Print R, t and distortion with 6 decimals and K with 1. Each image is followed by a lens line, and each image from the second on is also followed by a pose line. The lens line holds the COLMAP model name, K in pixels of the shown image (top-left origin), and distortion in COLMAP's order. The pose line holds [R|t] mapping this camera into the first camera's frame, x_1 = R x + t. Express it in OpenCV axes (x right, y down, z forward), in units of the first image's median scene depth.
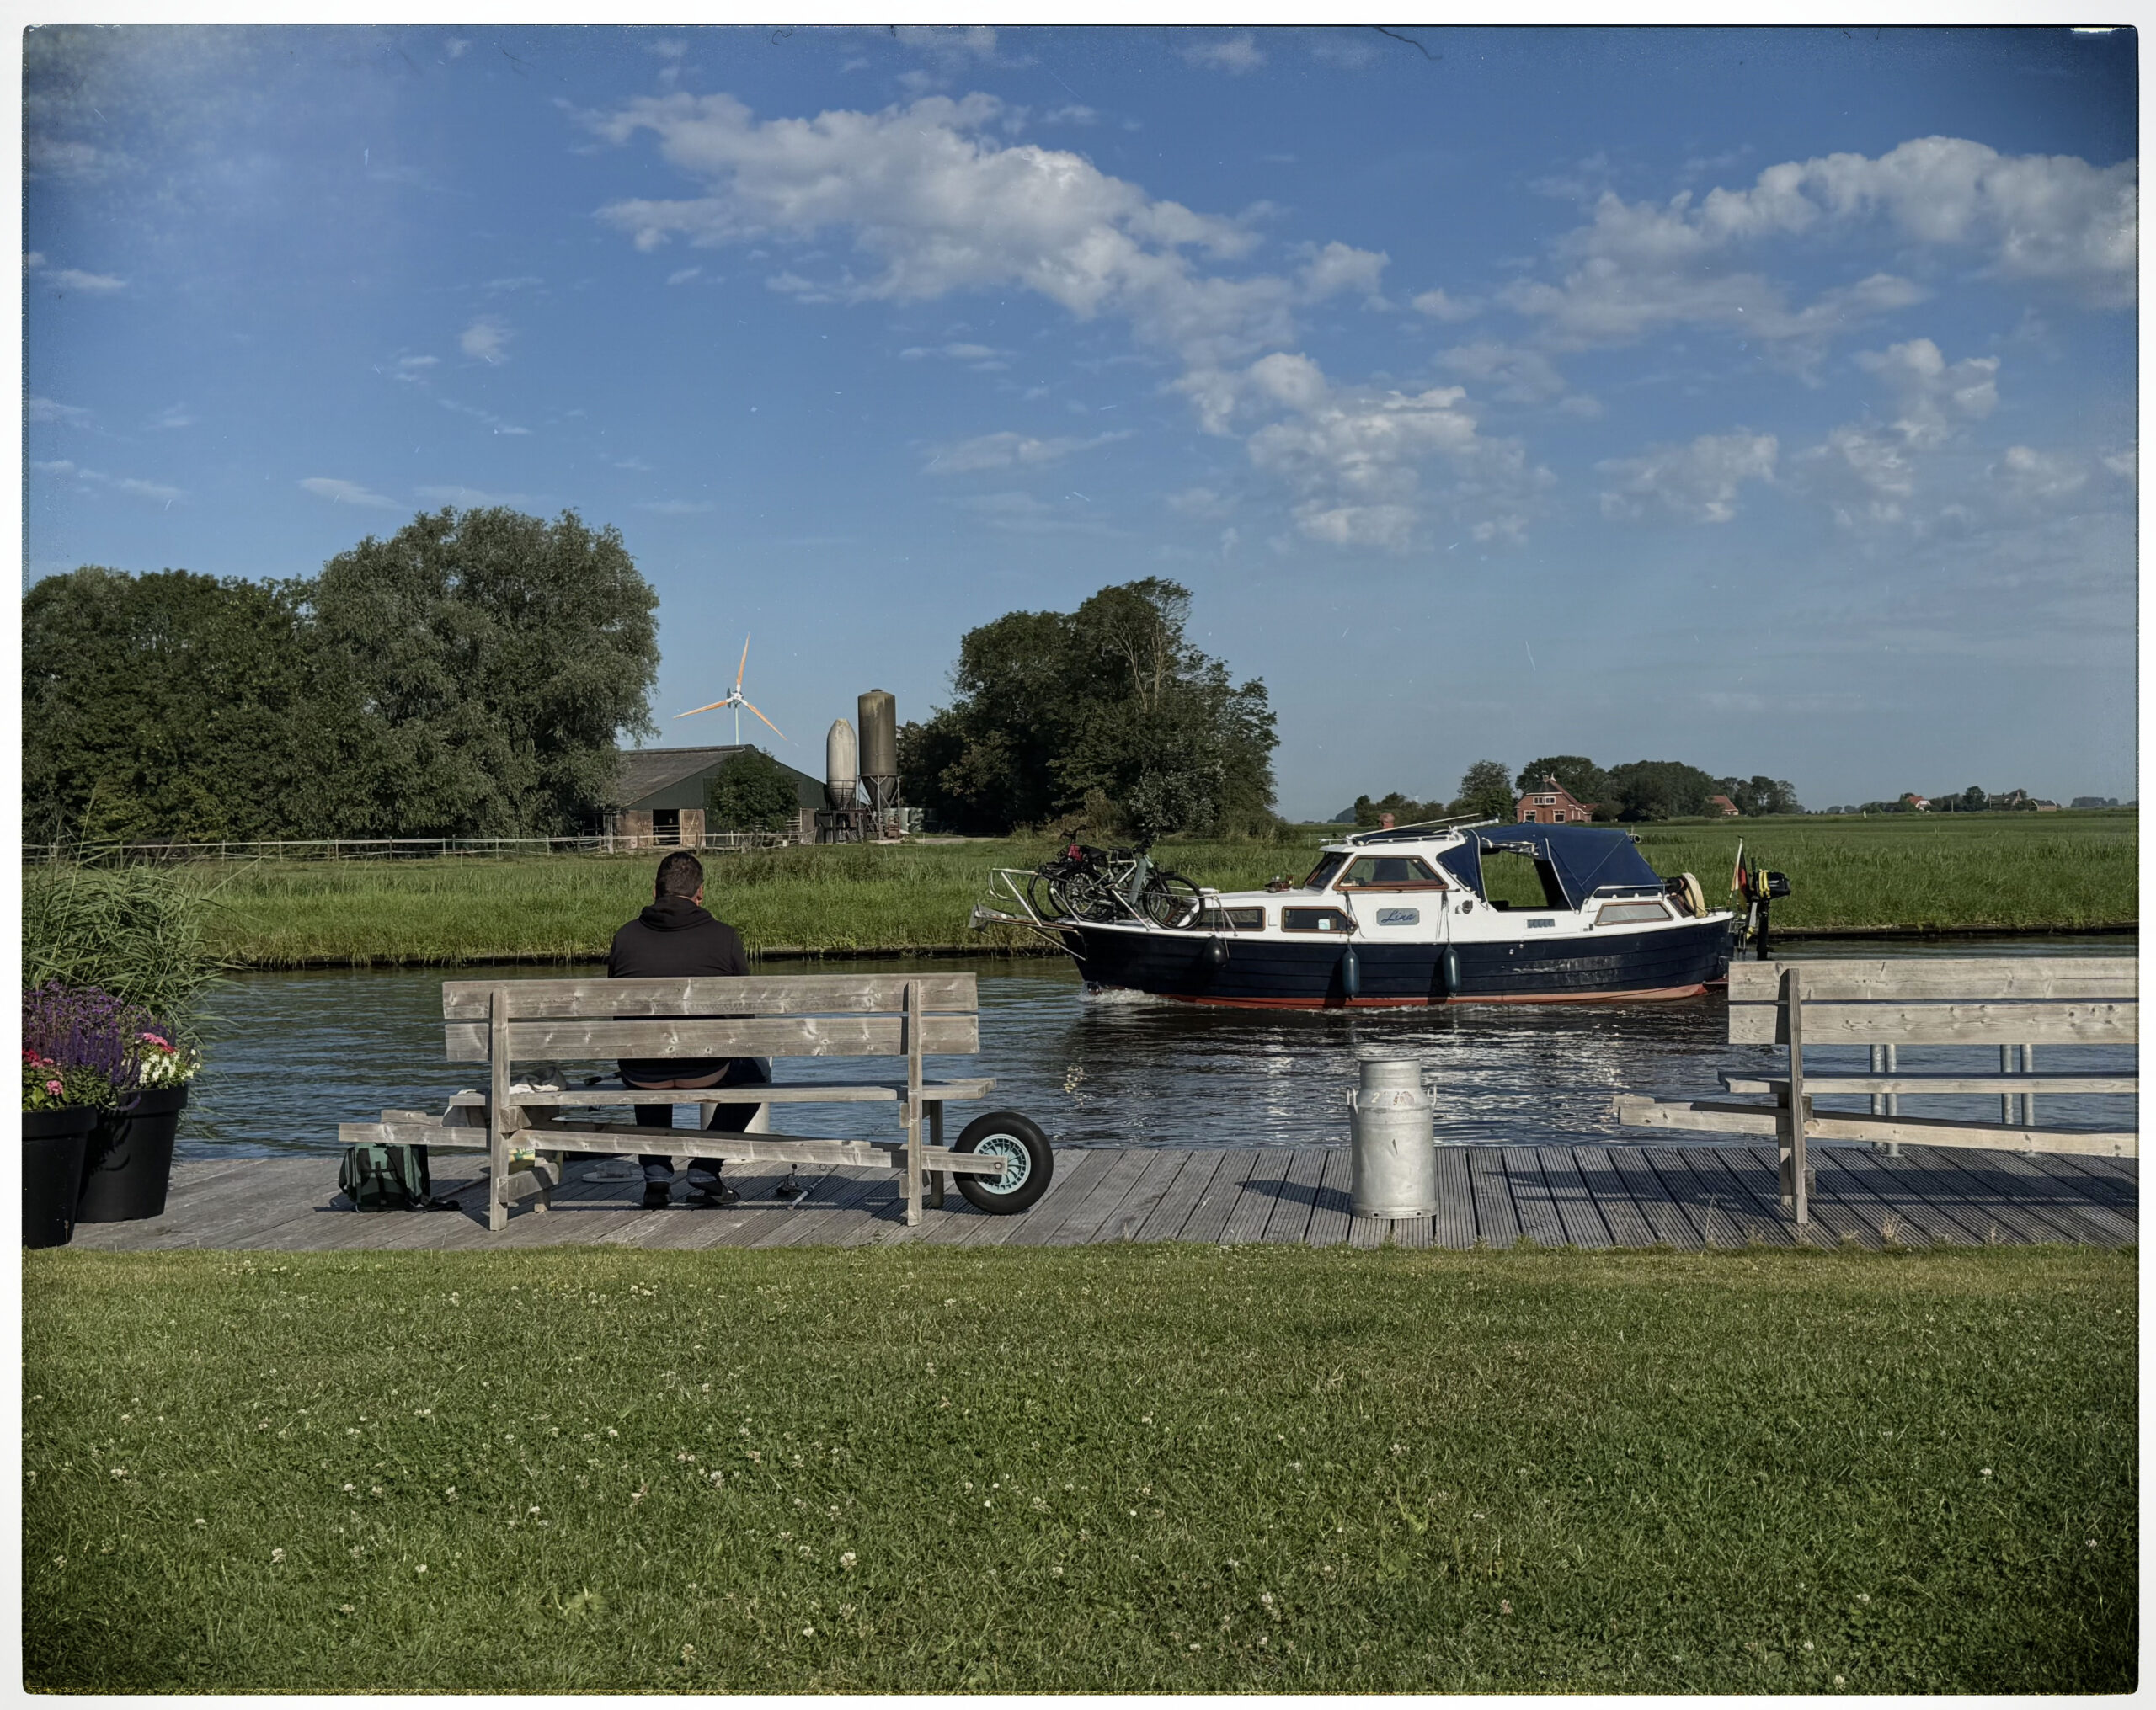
lens RADIAL K [[2437.7, 0, 1078.0], [0, 2437.7, 855.0], [0, 0, 1]] dist [0.088508, -0.009479]
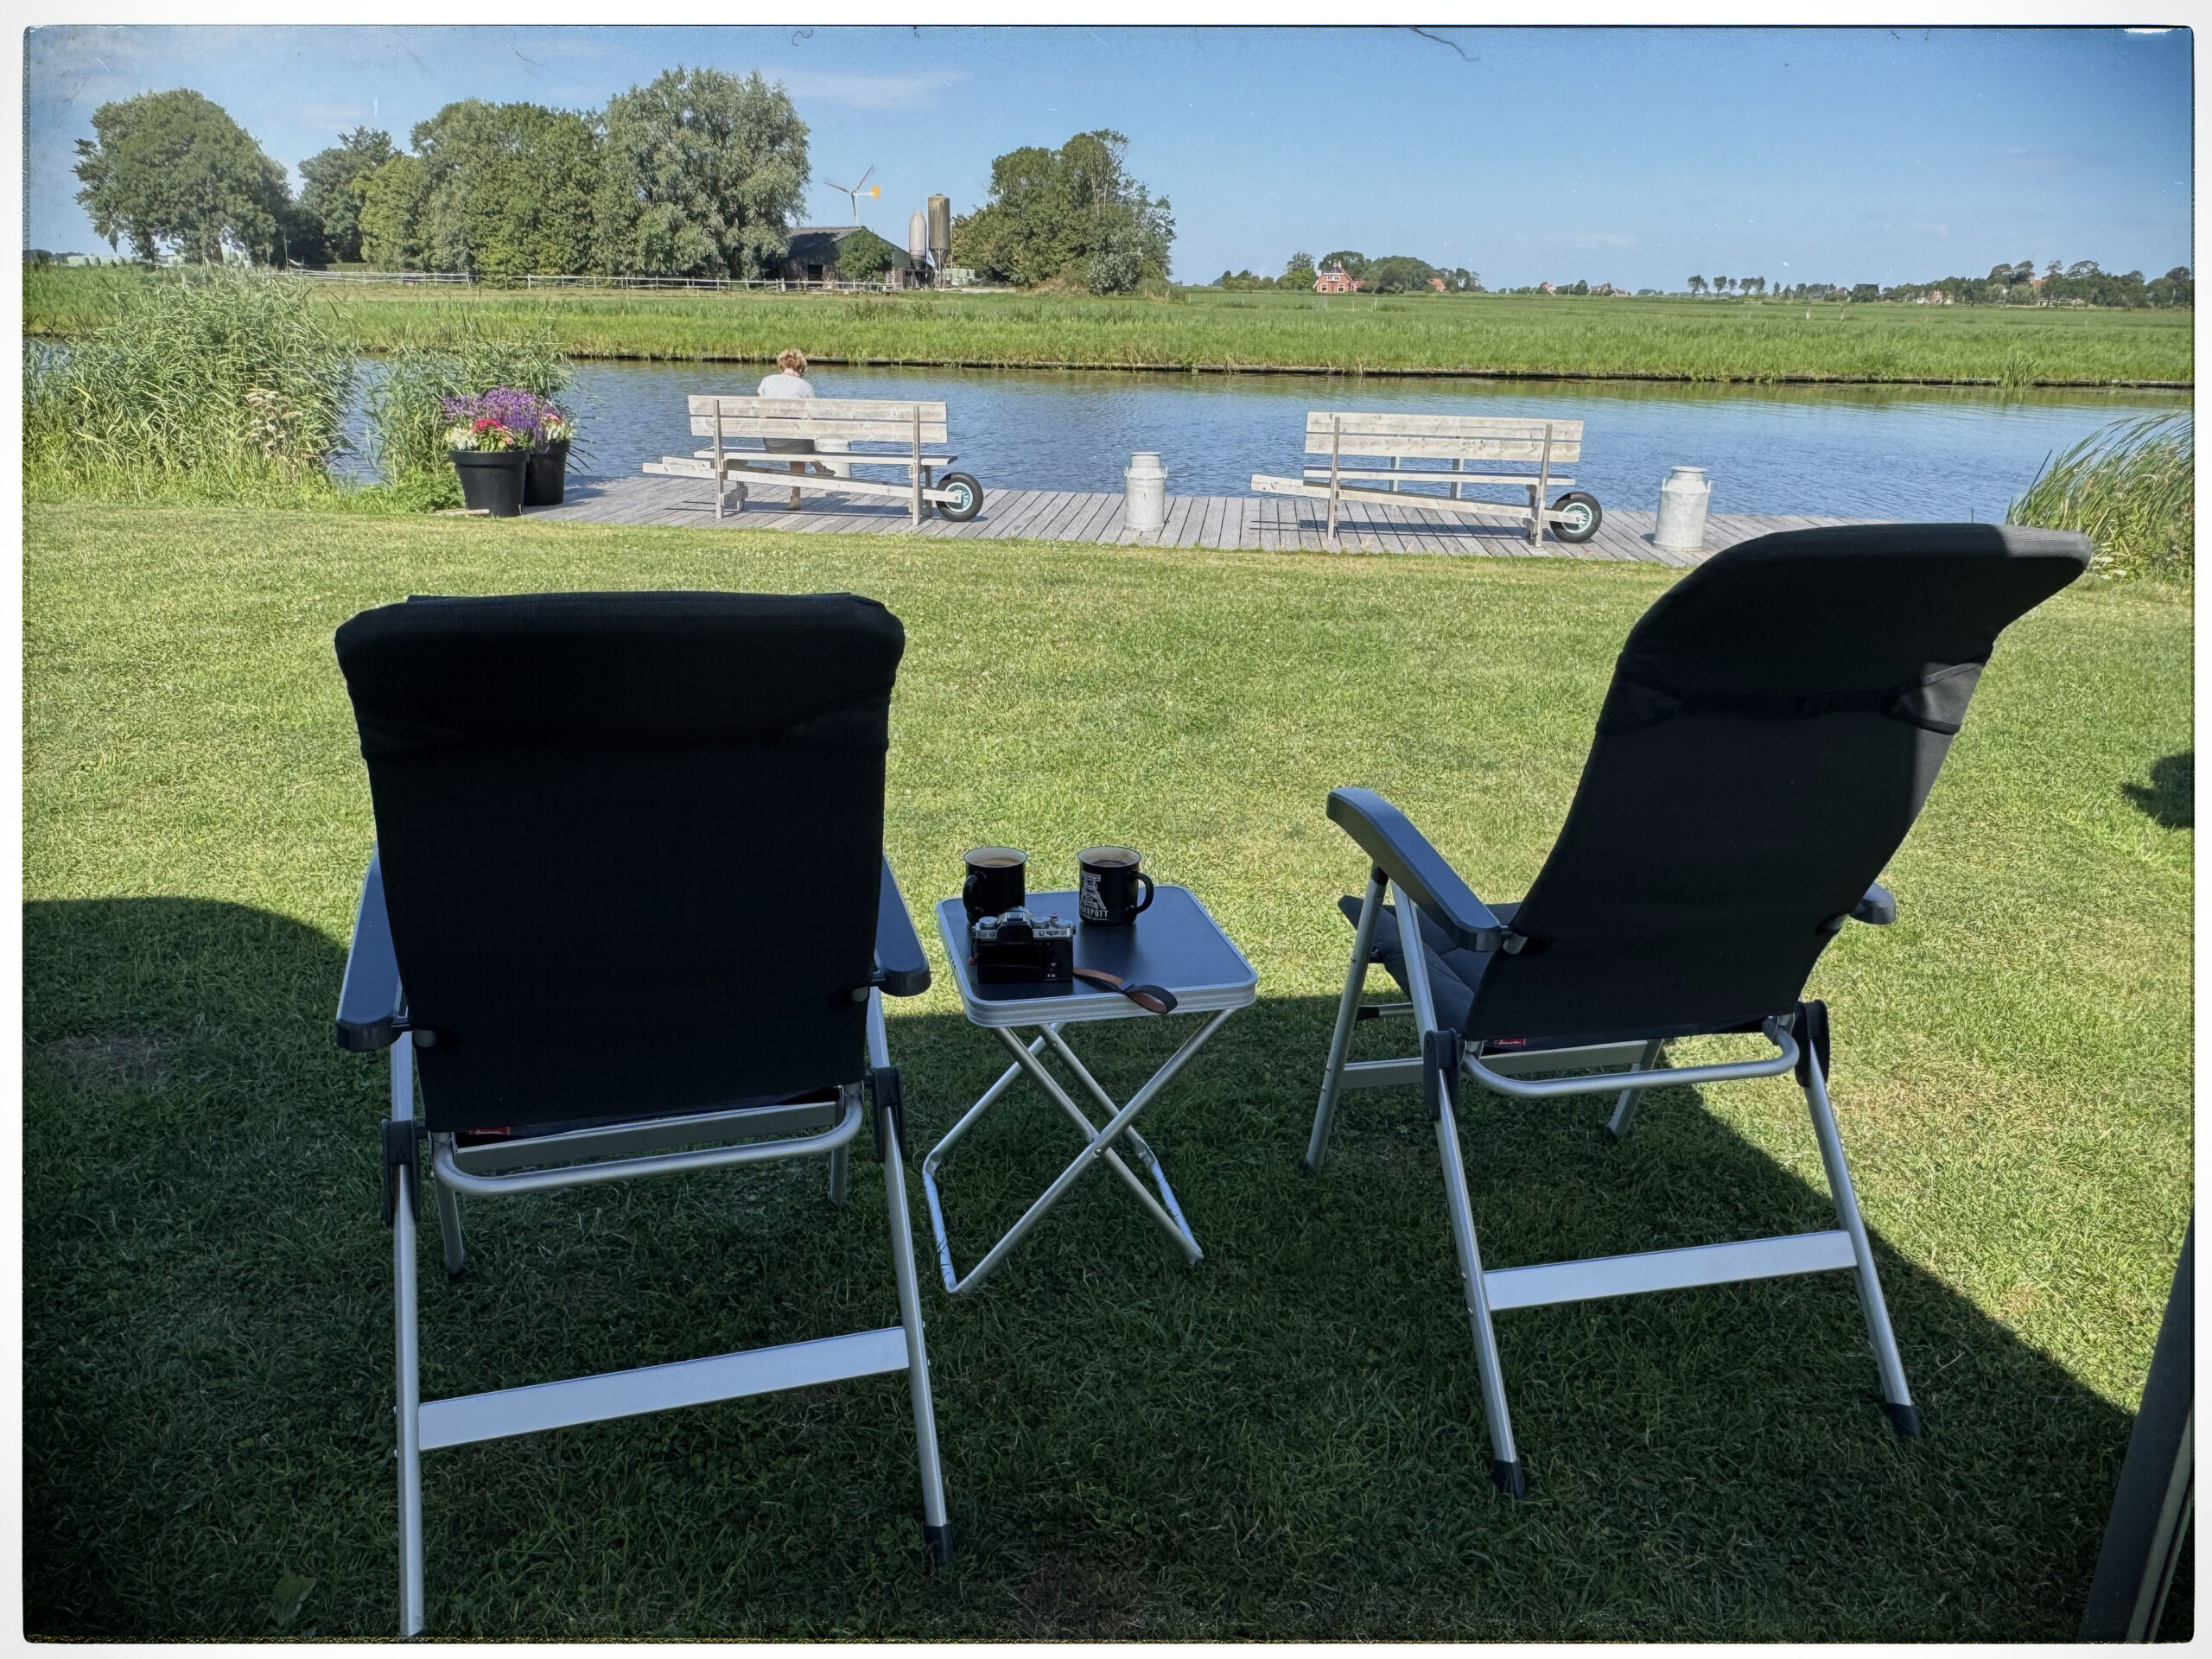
lens RADIAL K [[1671.0, 0, 1106.0], [0, 1671.0, 829.5], [0, 0, 1]] dist [-0.006258, -0.004039]
pose [[0.999094, 0.041394, -0.009879, 0.061172], [-0.035687, 0.941395, 0.335412, -0.045516], [0.023184, -0.334756, 0.942020, -0.222050]]
